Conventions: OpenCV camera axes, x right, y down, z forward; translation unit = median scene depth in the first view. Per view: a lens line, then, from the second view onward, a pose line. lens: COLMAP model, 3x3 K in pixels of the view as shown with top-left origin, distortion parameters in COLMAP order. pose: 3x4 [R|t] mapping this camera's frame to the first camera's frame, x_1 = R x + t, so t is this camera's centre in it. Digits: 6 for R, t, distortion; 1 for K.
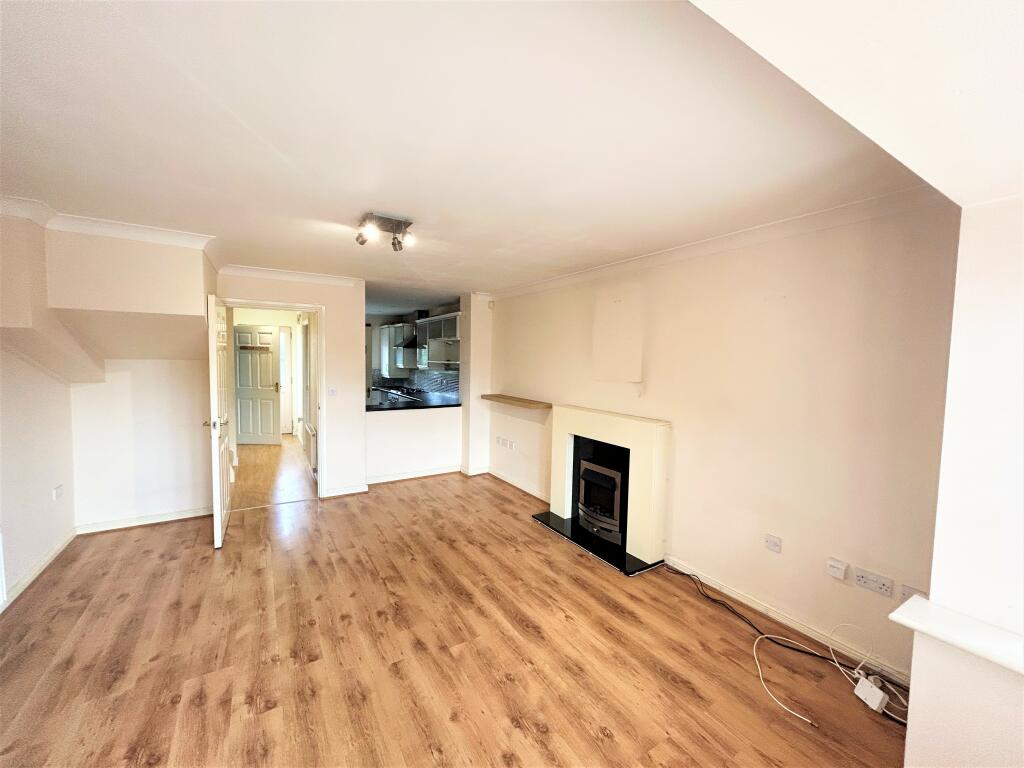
lens RADIAL K [[412.5, 0, 512.0], [0, 412.5, 386.0], [0, 0, 1]] dist [-0.001574, -0.000158]
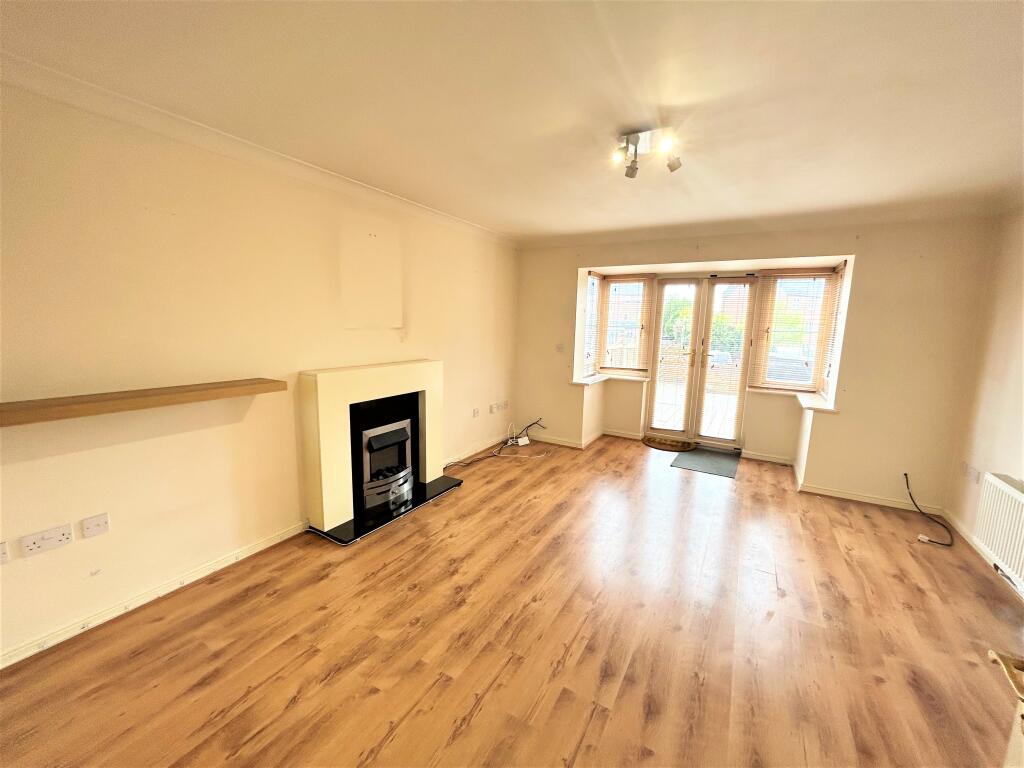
lens RADIAL K [[412.5, 0, 512.5], [0, 412.5, 379.3], [0, 0, 1]] dist [-0.001574, -0.000158]
pose [[-0.468743, -0.153545, 0.869887, -0.725409], [0.027212, 0.981799, 0.187961, -0.067714], [-0.882915, 0.111777, -0.456034, 1.238822]]
